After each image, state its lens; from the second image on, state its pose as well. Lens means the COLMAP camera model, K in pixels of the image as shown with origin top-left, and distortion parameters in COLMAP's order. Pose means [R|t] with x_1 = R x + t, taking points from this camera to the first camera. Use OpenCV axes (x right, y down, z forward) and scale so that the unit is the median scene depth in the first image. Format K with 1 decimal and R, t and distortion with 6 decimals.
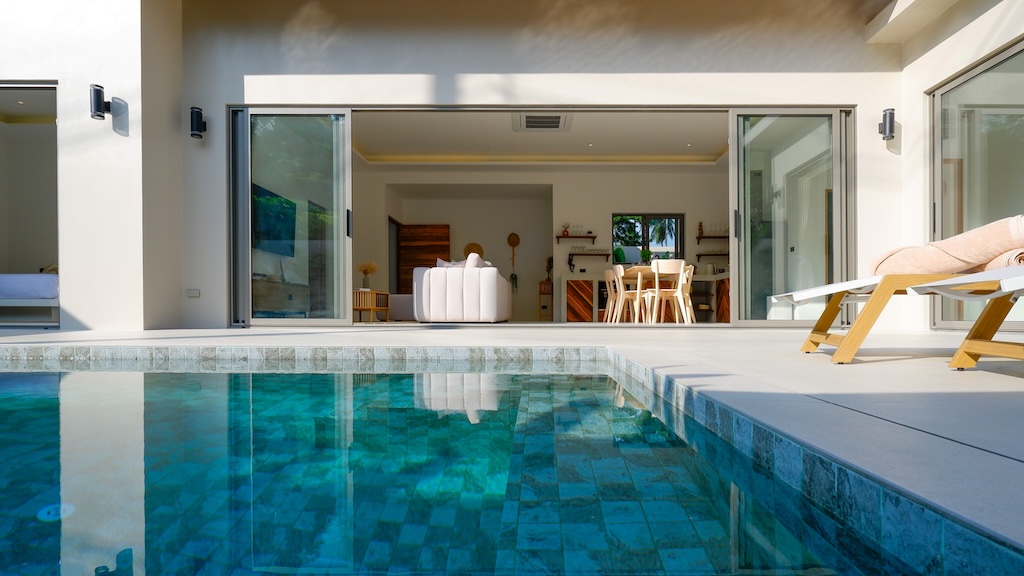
lens RADIAL K [[470.5, 0, 555.0], [0, 470.5, 311.2], [0, 0, 1]] dist [-0.002456, -0.000869]
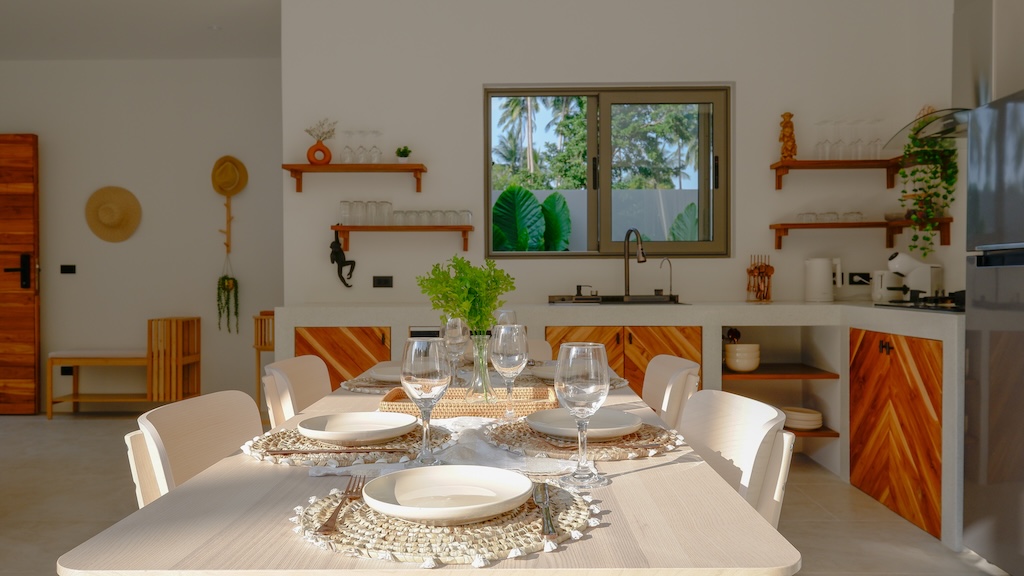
lens RADIAL K [[755.2, 0, 507.8], [0, 755.2, 283.6], [0, 0, 1]] dist [-0.008581, -0.002046]
pose [[0.999419, -0.003000, -0.033965, 0.154126], [0.003093, 0.999992, 0.002690, -0.086596], [0.033957, -0.002794, 0.999419, 0.532579]]
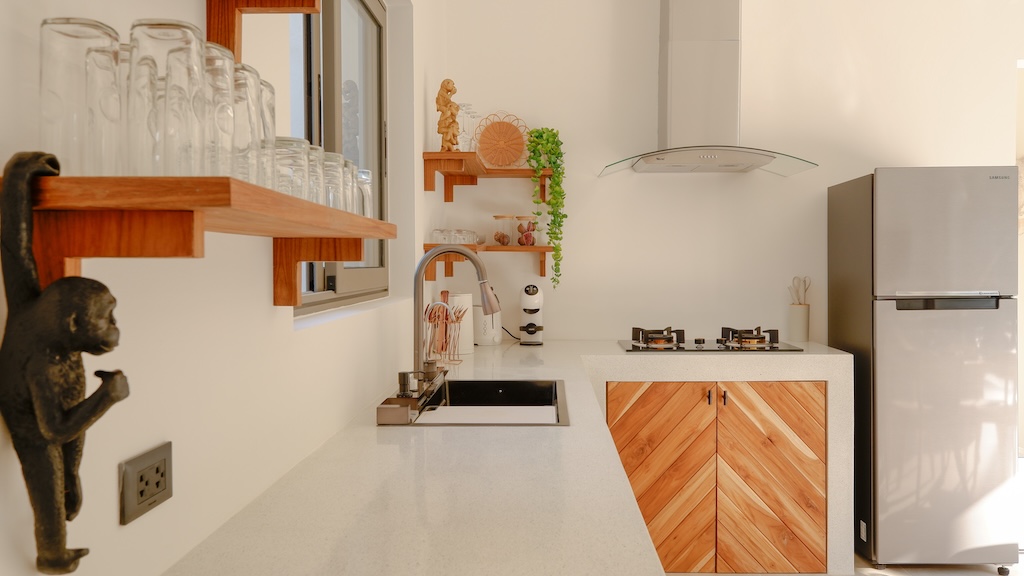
lens RADIAL K [[849.3, 0, 510.2], [0, 849.3, 281.2], [0, 0, 1]] dist [-0.010003, -0.000048]
pose [[0.056648, -0.019521, 0.998203, -0.041955], [0.016972, 0.999683, 0.018587, -0.112663], [-0.998250, 0.015888, 0.056961, 0.954566]]
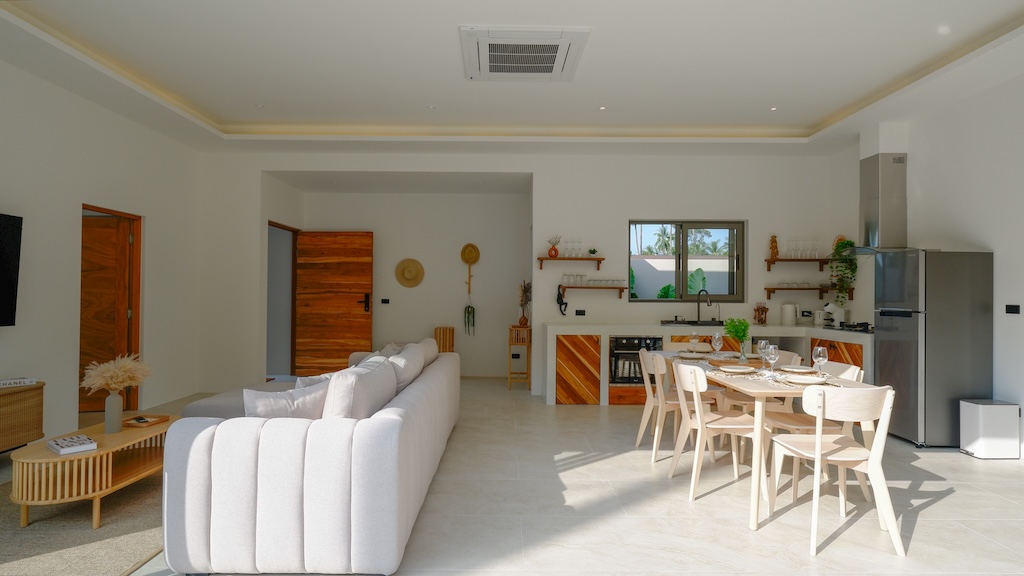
lens RADIAL K [[507.8, 0, 516.4], [0, 507.8, 288.1], [0, 0, 1]] dist [-0.000321, -0.000482]
pose [[0.999913, 0.007547, -0.010778, -0.017981], [-0.007747, 0.999797, -0.018592, -0.106141], [0.010635, 0.018674, 0.999769, 0.336338]]
